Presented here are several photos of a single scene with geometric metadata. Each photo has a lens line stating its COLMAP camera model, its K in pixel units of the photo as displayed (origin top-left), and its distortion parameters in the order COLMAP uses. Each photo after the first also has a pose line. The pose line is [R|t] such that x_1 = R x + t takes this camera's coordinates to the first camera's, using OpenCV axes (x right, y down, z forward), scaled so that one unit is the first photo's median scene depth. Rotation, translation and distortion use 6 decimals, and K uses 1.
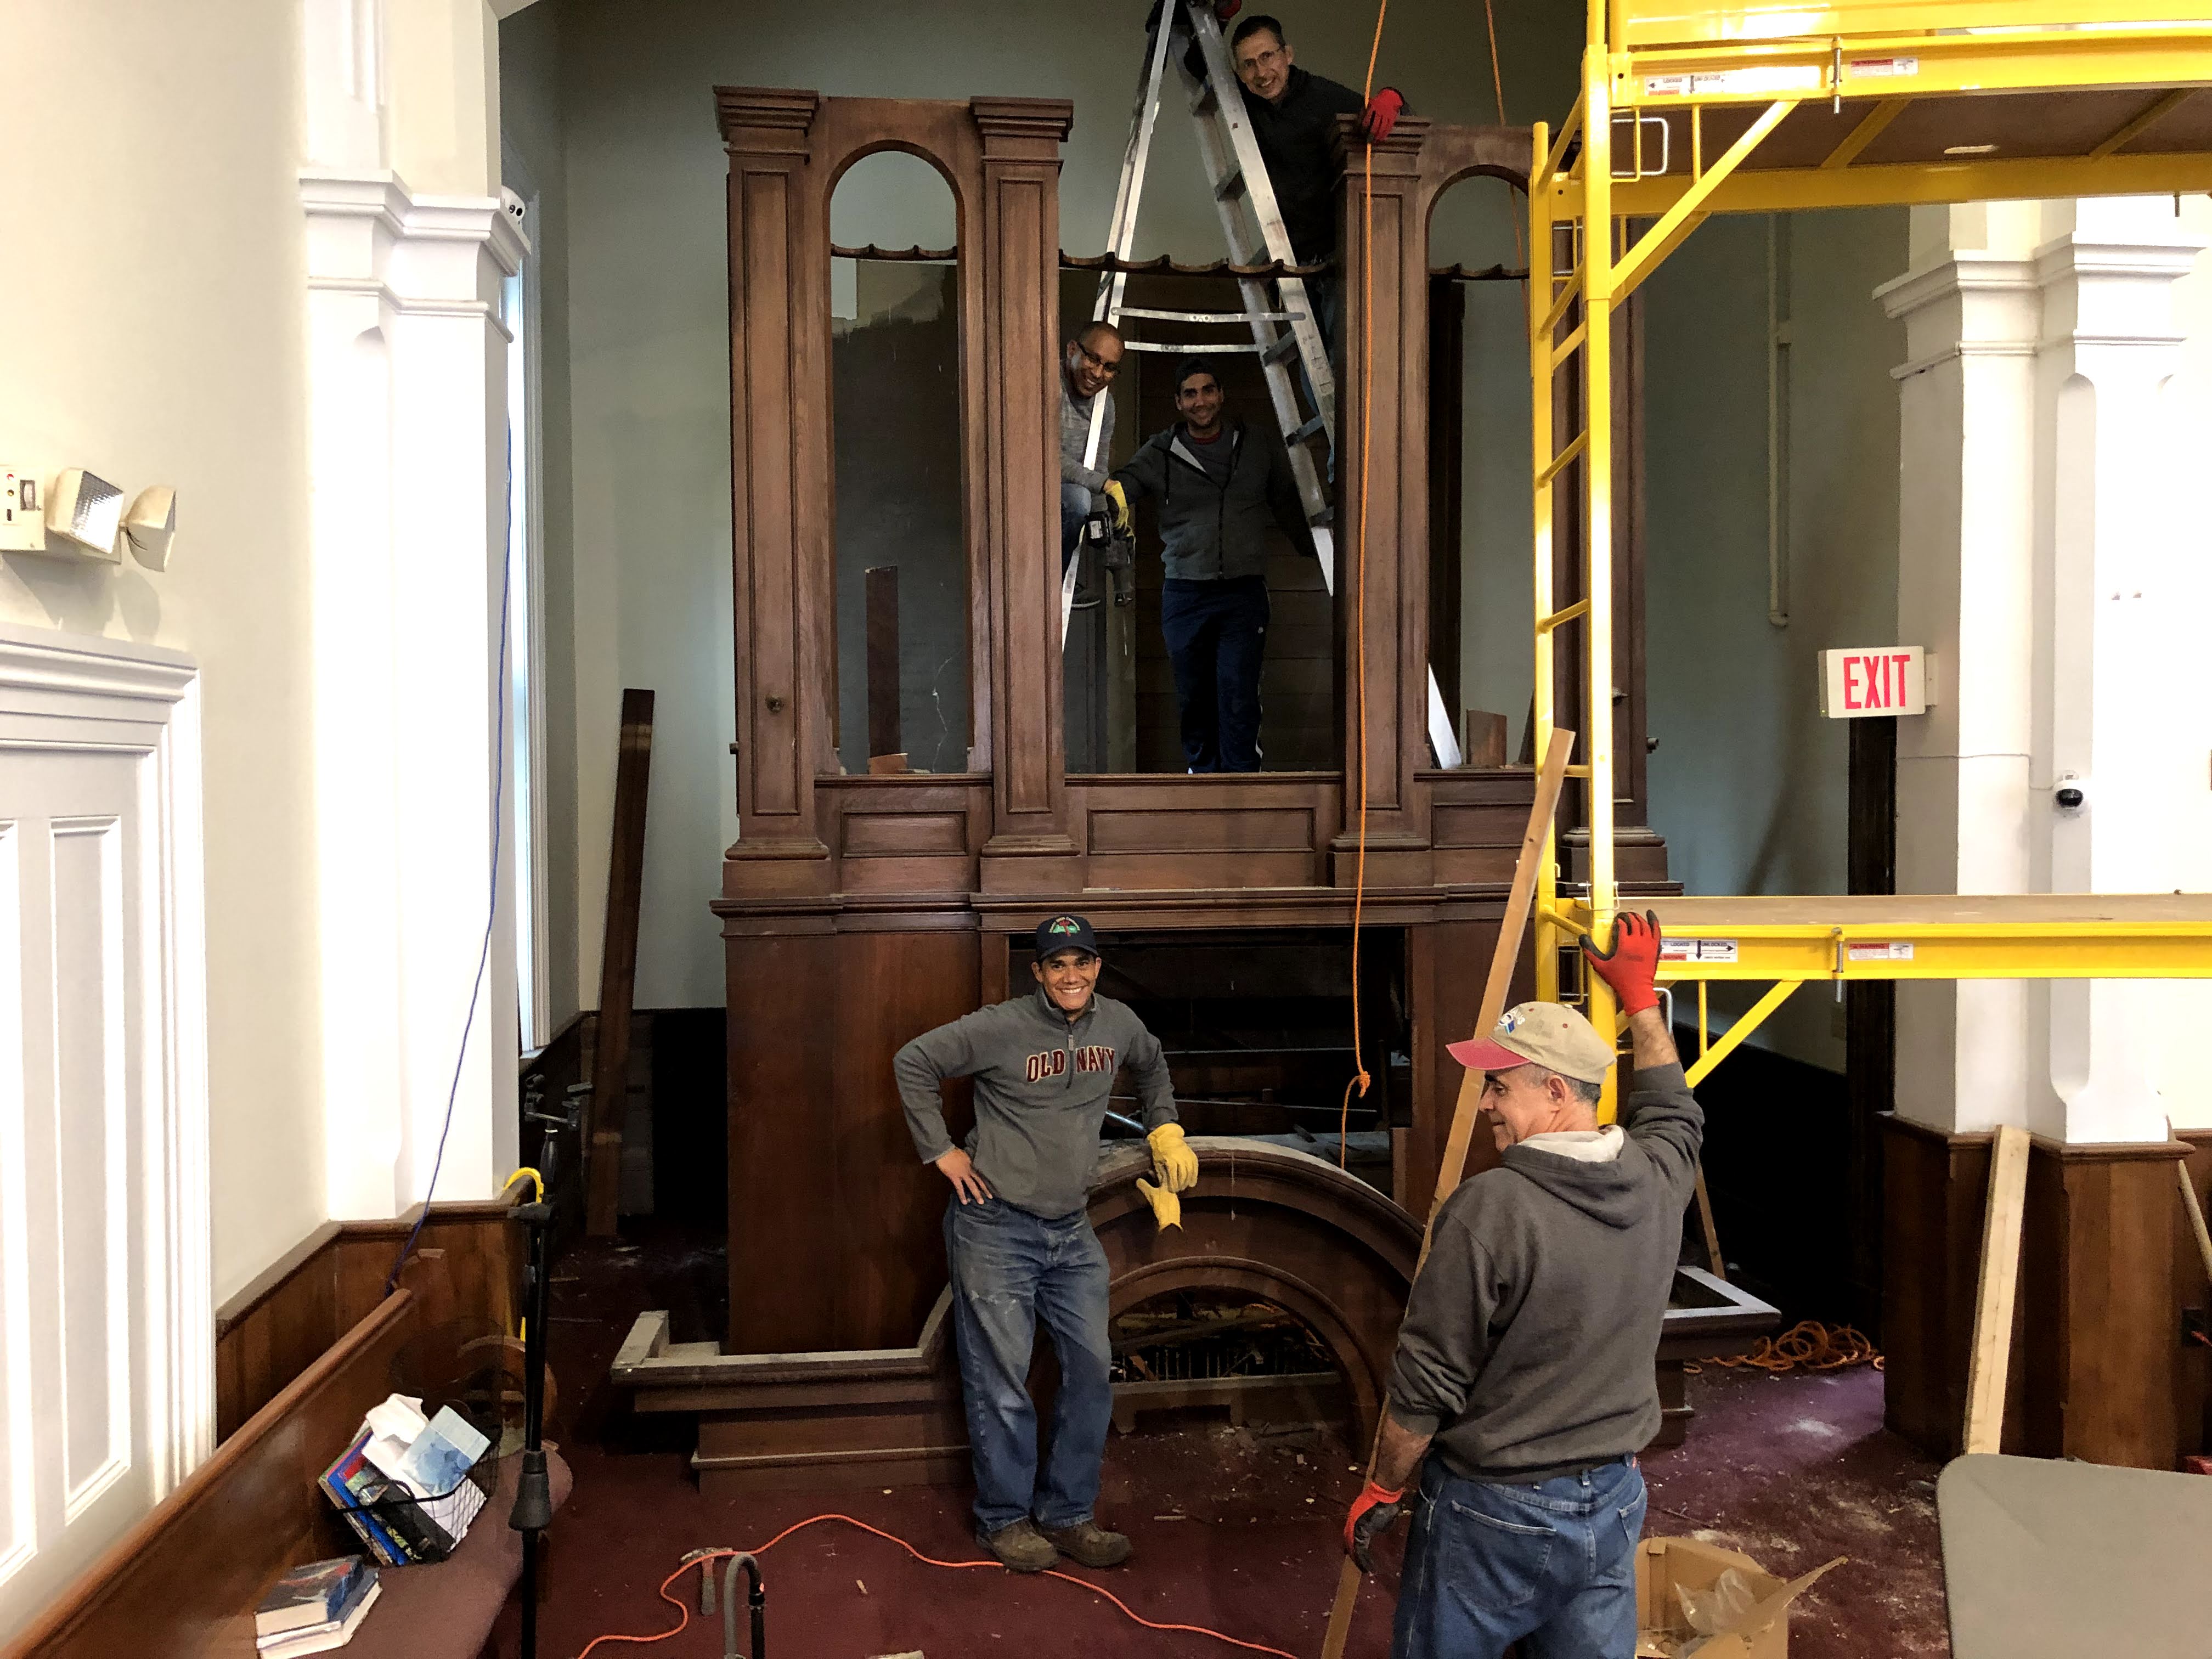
lens RADIAL K [[1809.1, 0, 1115.4], [0, 1809.1, 800.5], [0, 0, 1]] dist [0.005219, 0.009299]
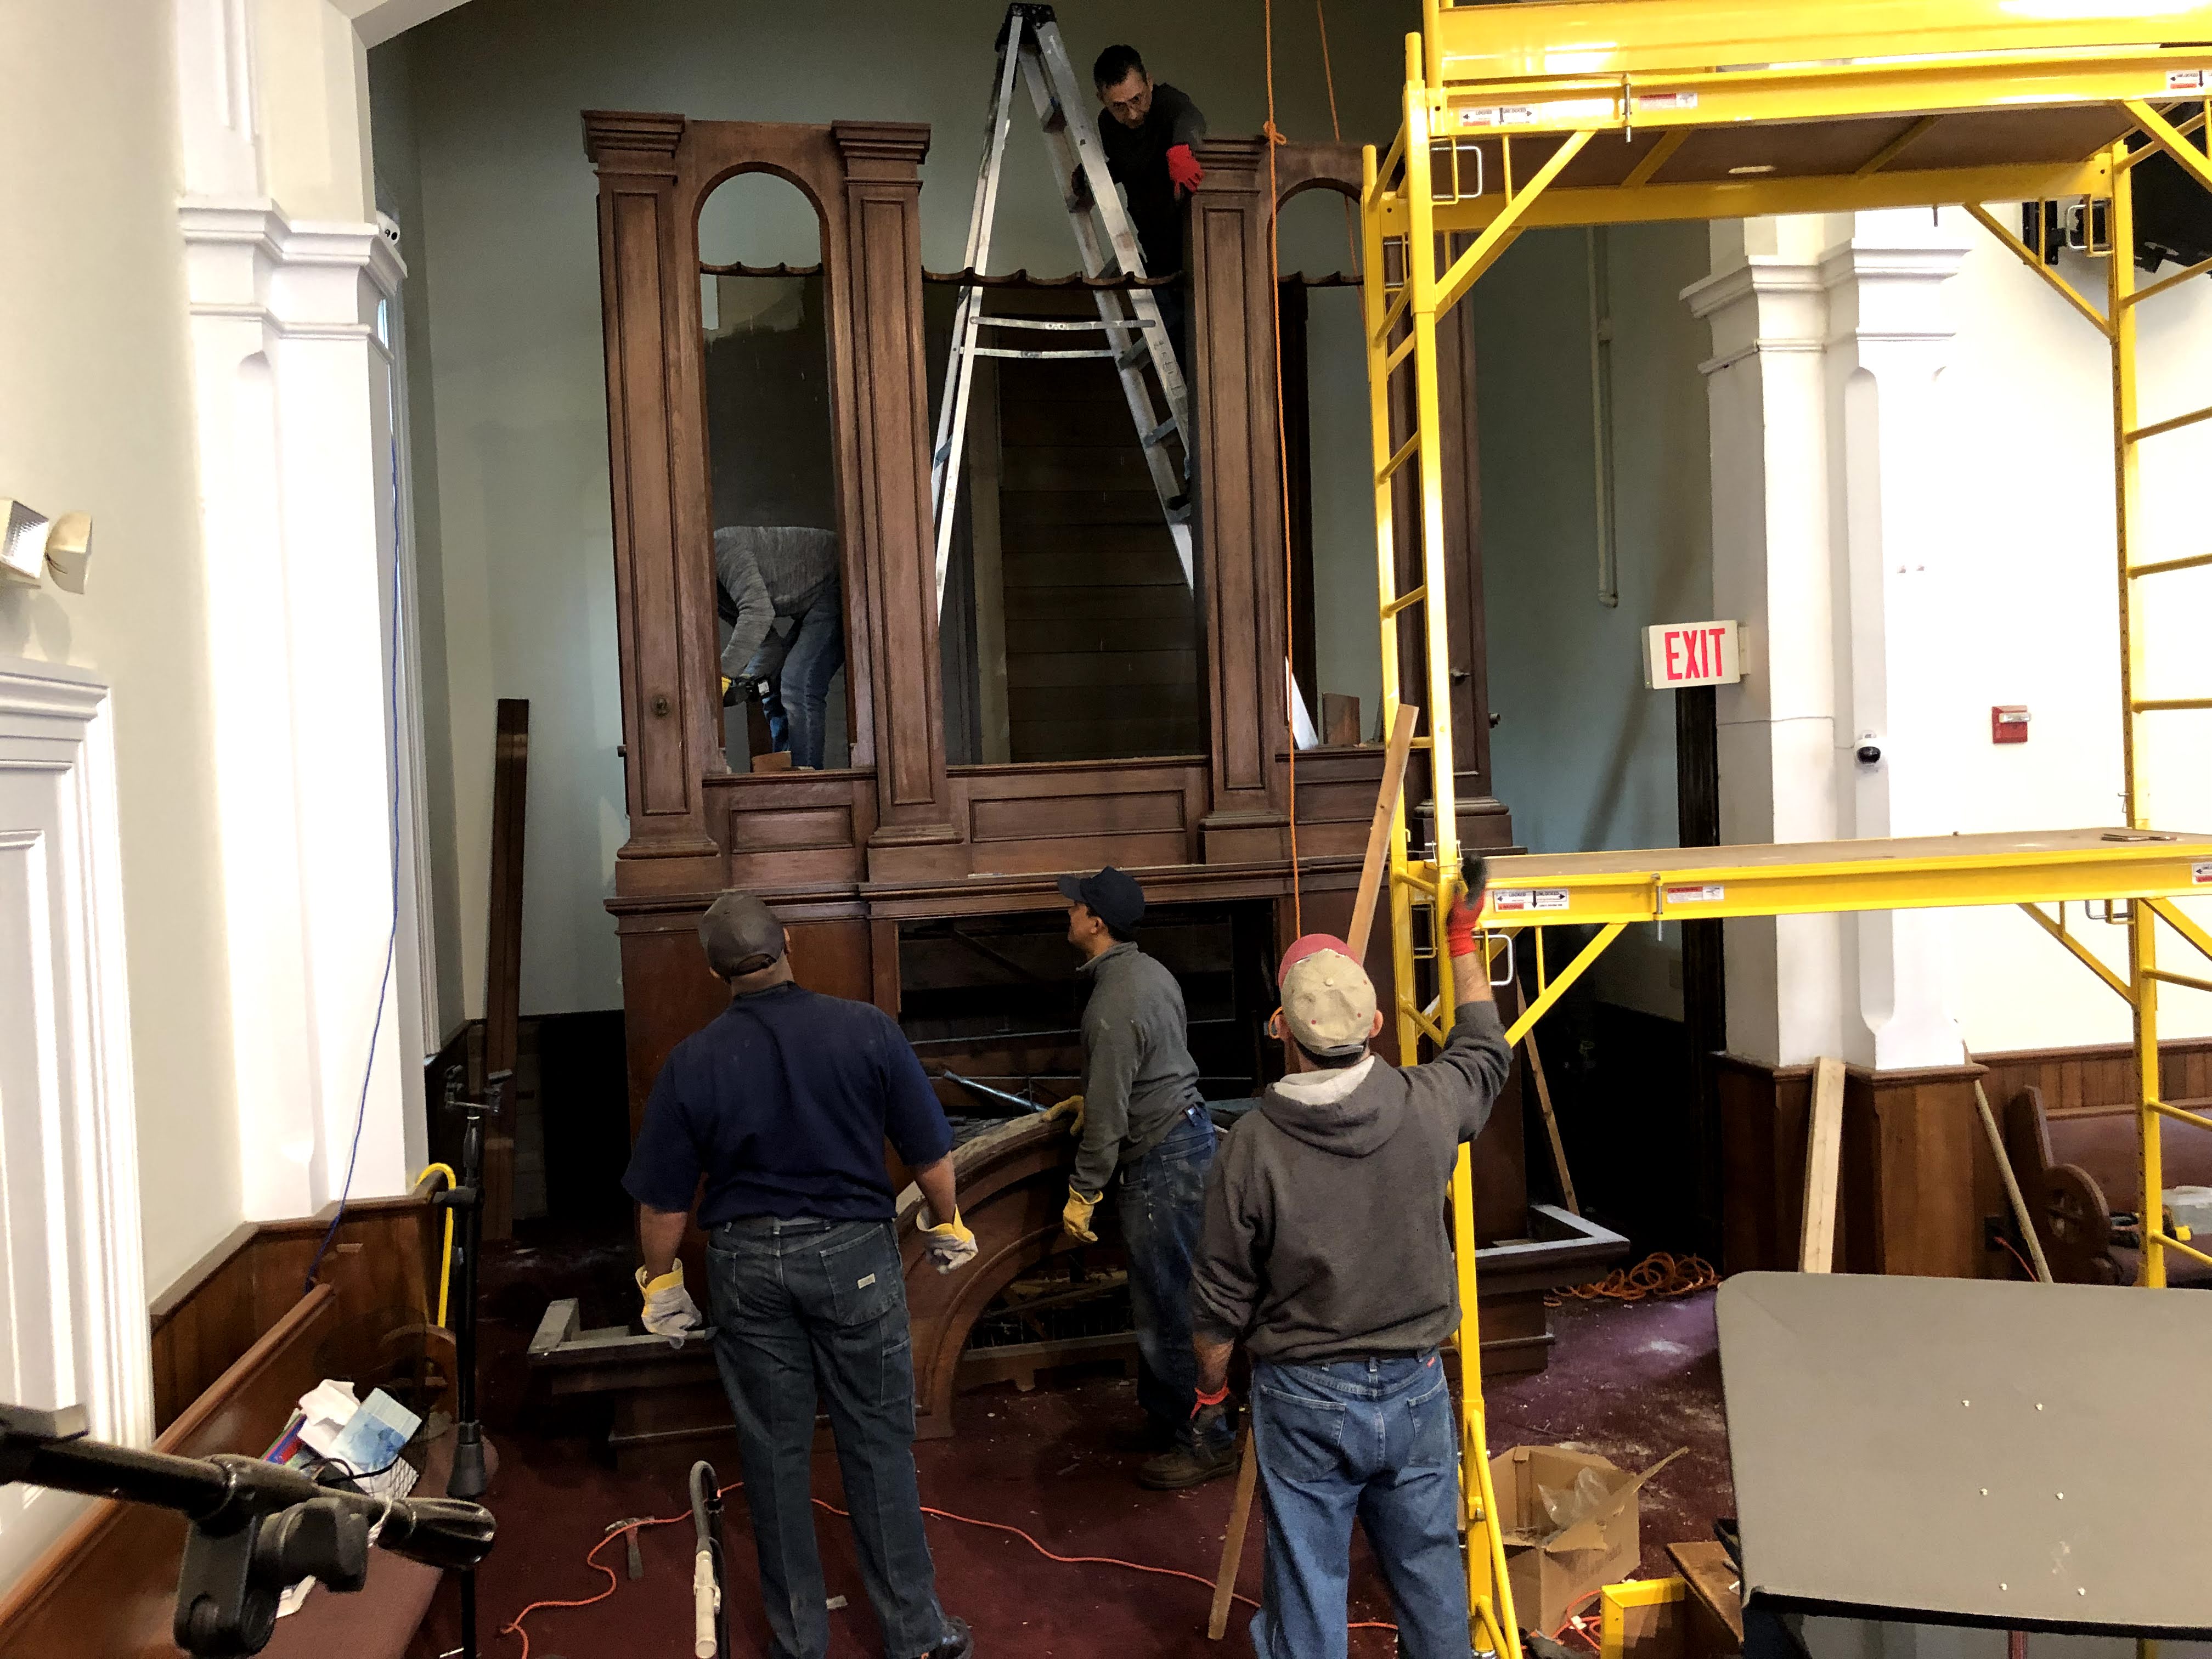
lens RADIAL K [[1828.3, 0, 1128.6], [0, 1828.3, 802.5], [0, 0, 1]] dist [0.017226, -0.002856]
pose [[0.995996, -0.036384, 0.081659, -0.009983], [0.036250, 0.999338, 0.003122, 0.007680], [-0.081718, -0.000149, 0.996655, -0.066498]]
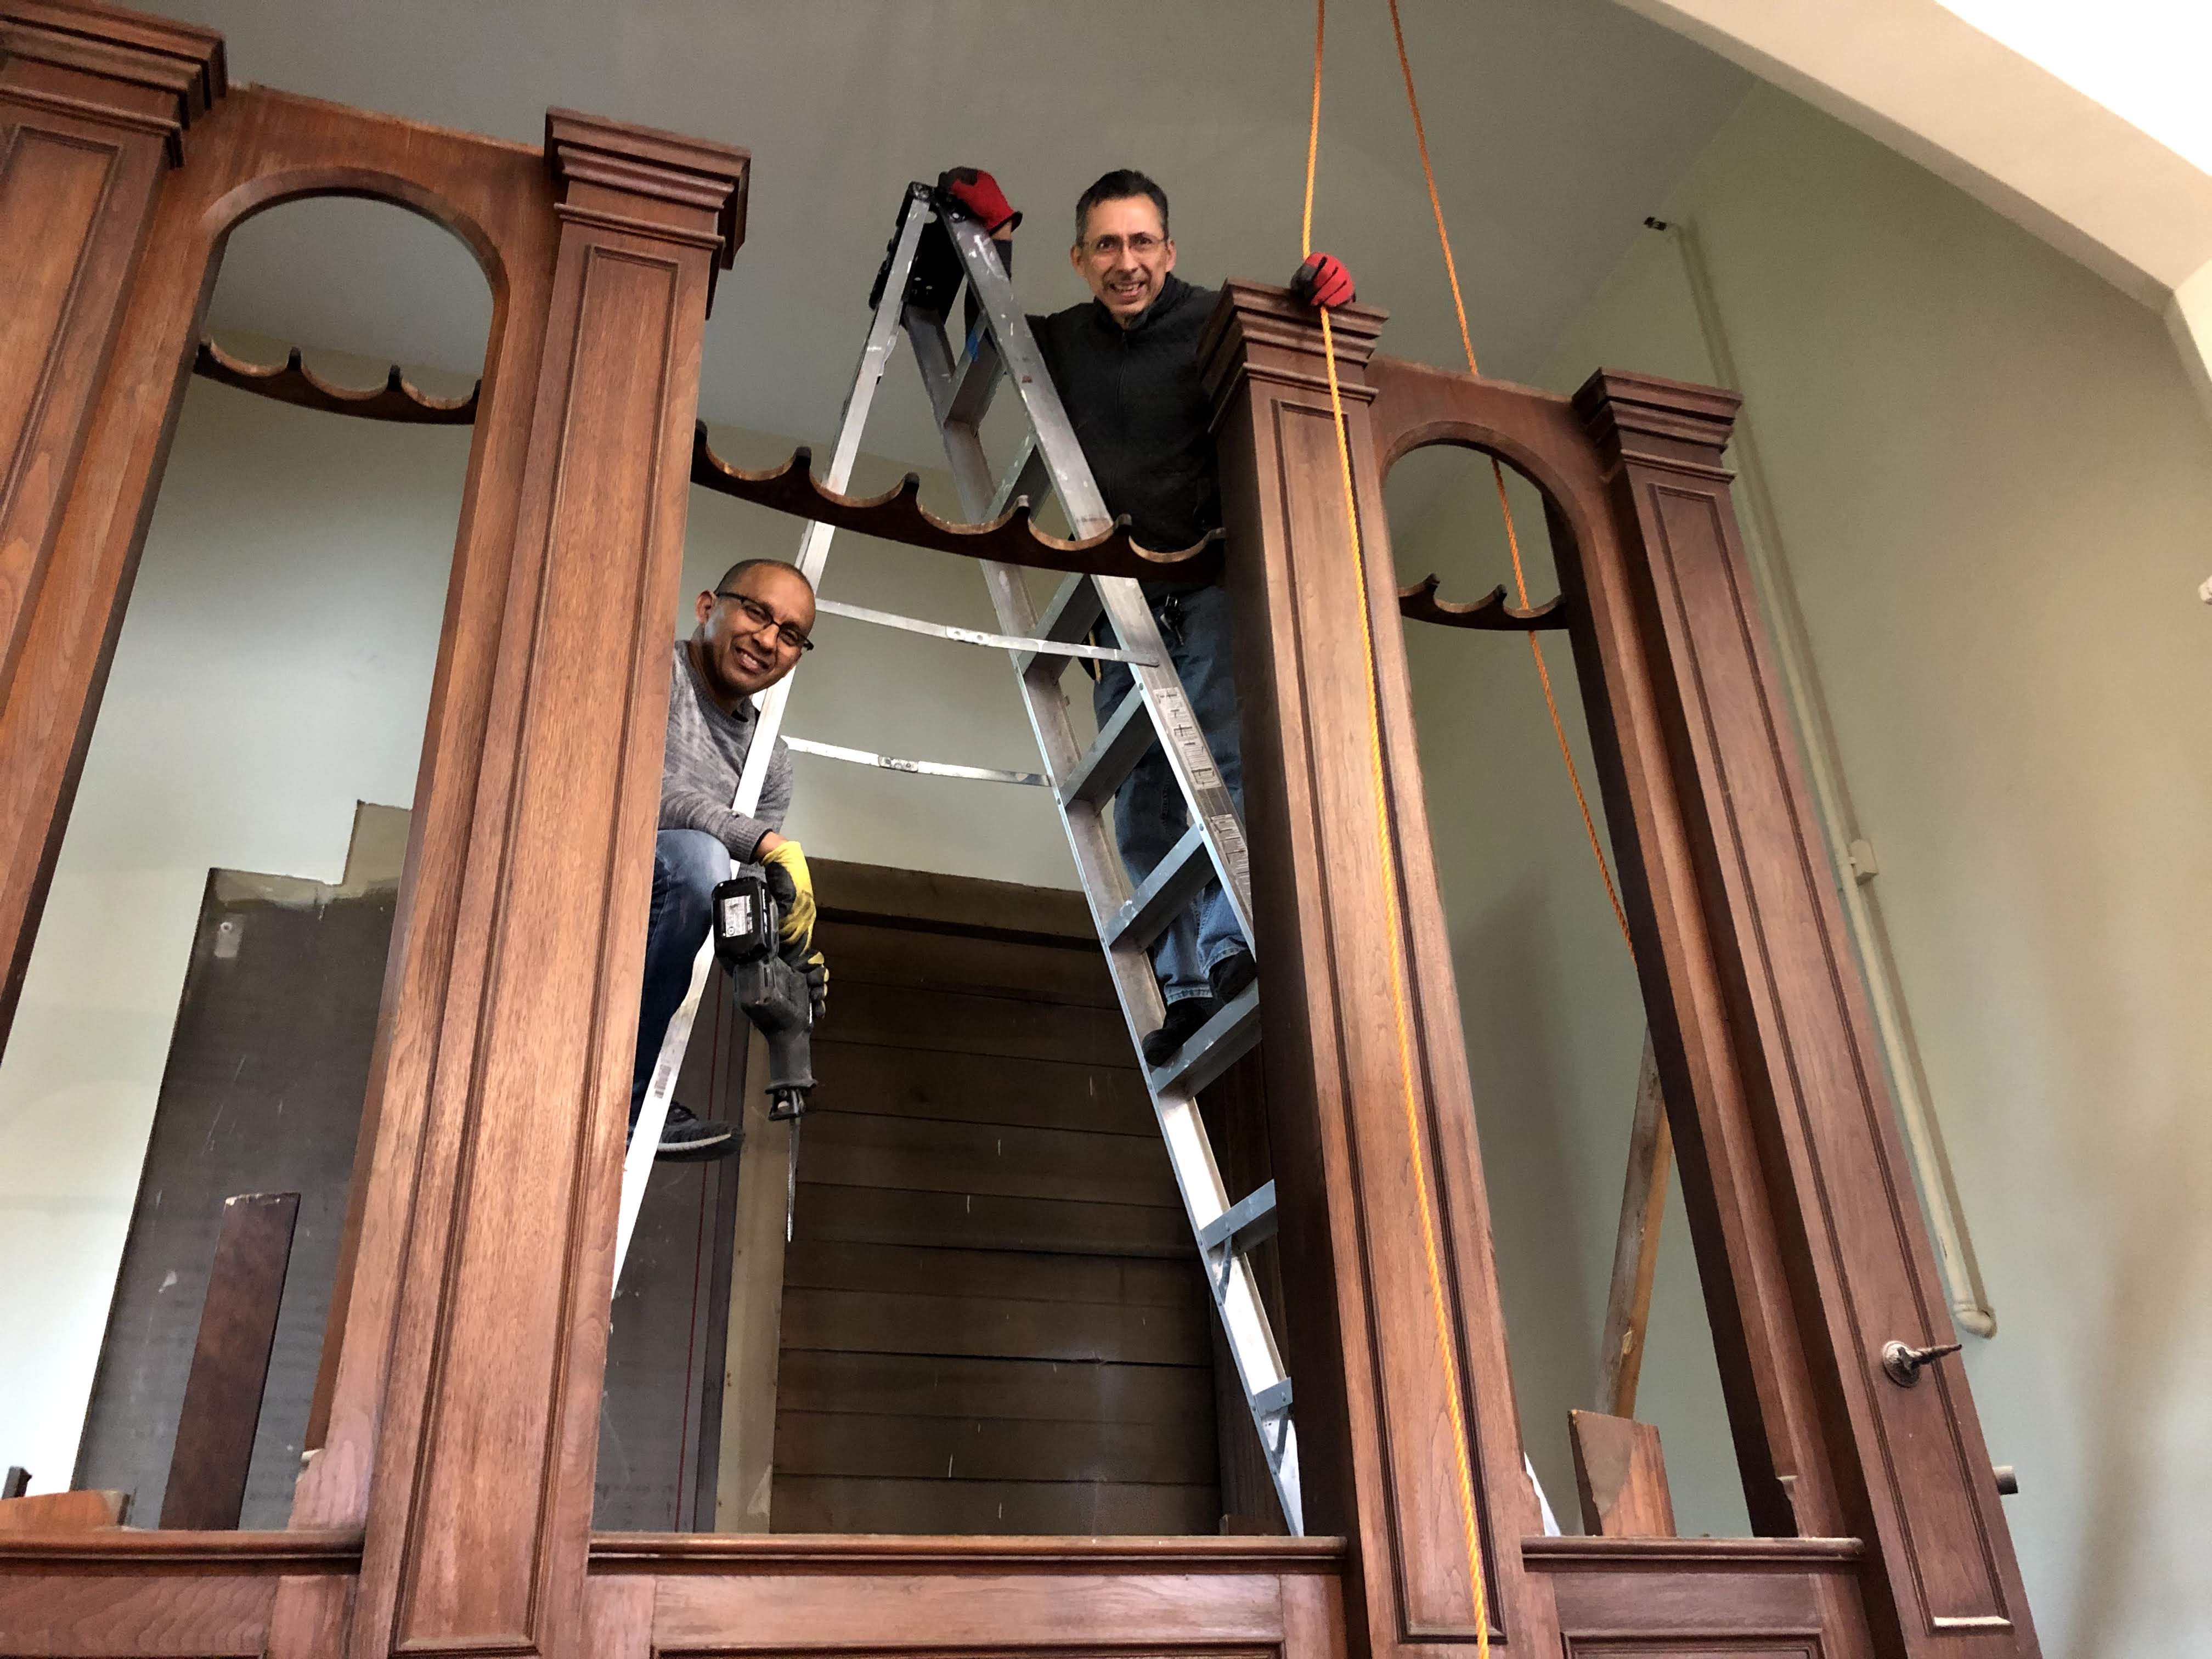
lens RADIAL K [[1809.1, 0, 1115.4], [0, 1809.1, 800.5], [0, 0, 1]] dist [0.005219, 0.009299]
pose [[0.979607, 0.071206, 0.187884, -0.005646], [0.035211, 0.859787, -0.509438, 0.045165], [-0.197815, 0.505664, 0.839746, 0.634375]]
